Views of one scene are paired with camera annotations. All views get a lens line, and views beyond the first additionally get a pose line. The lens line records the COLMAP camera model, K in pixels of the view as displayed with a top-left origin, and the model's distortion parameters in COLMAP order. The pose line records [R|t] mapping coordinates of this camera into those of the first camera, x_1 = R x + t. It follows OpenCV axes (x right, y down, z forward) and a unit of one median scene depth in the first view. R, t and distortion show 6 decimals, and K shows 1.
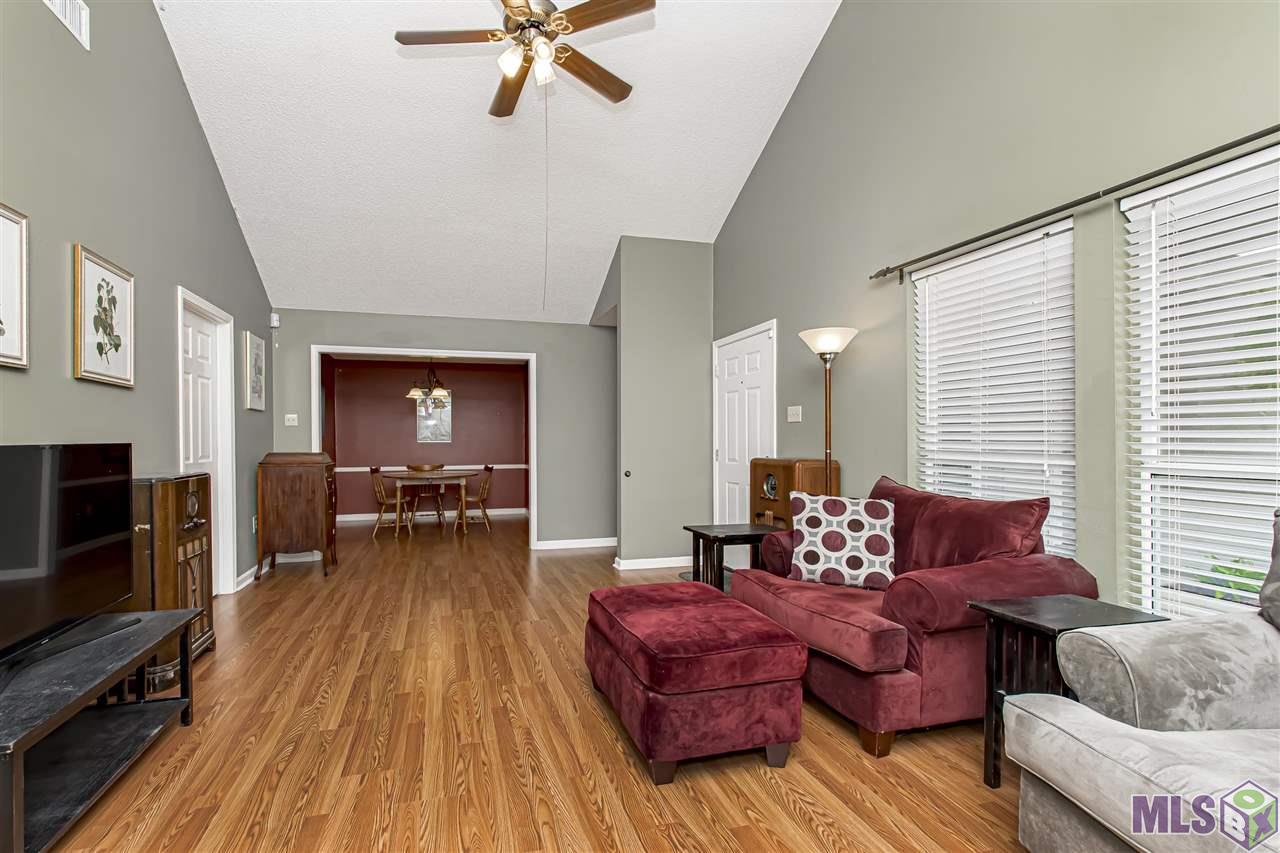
lens RADIAL K [[582.7, 0, 635.0], [0, 582.7, 437.7], [0, 0, 1]] dist [-0.000495, -0.000348]
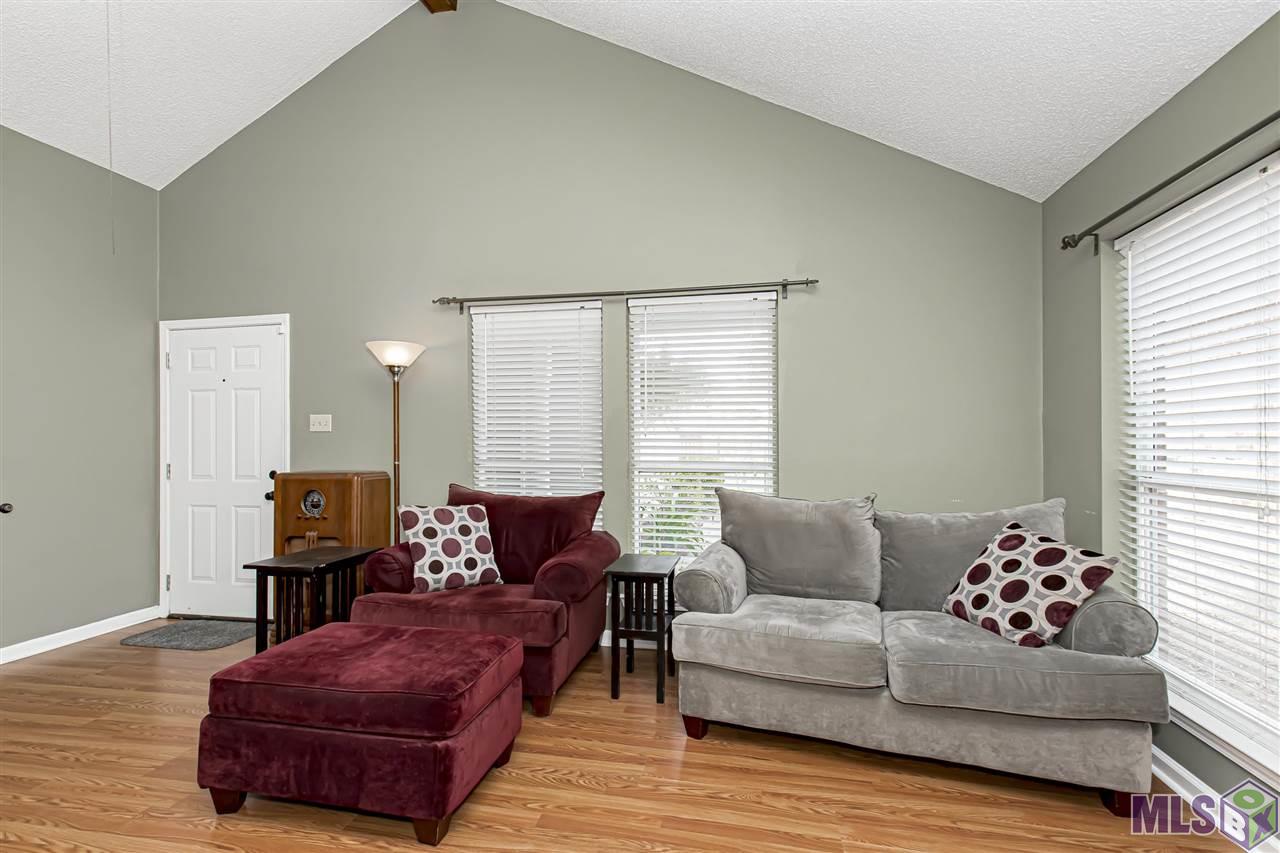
lens RADIAL K [[556.8, 0, 640.0], [0, 556.8, 426.5], [0, 0, 1]] dist [0.000516, -0.000351]
pose [[0.483960, 0.019532, 0.874872, -0.393131], [0.000613, 0.999743, -0.022659, -0.022052], [-0.875090, 0.011502, 0.483824, 0.200391]]
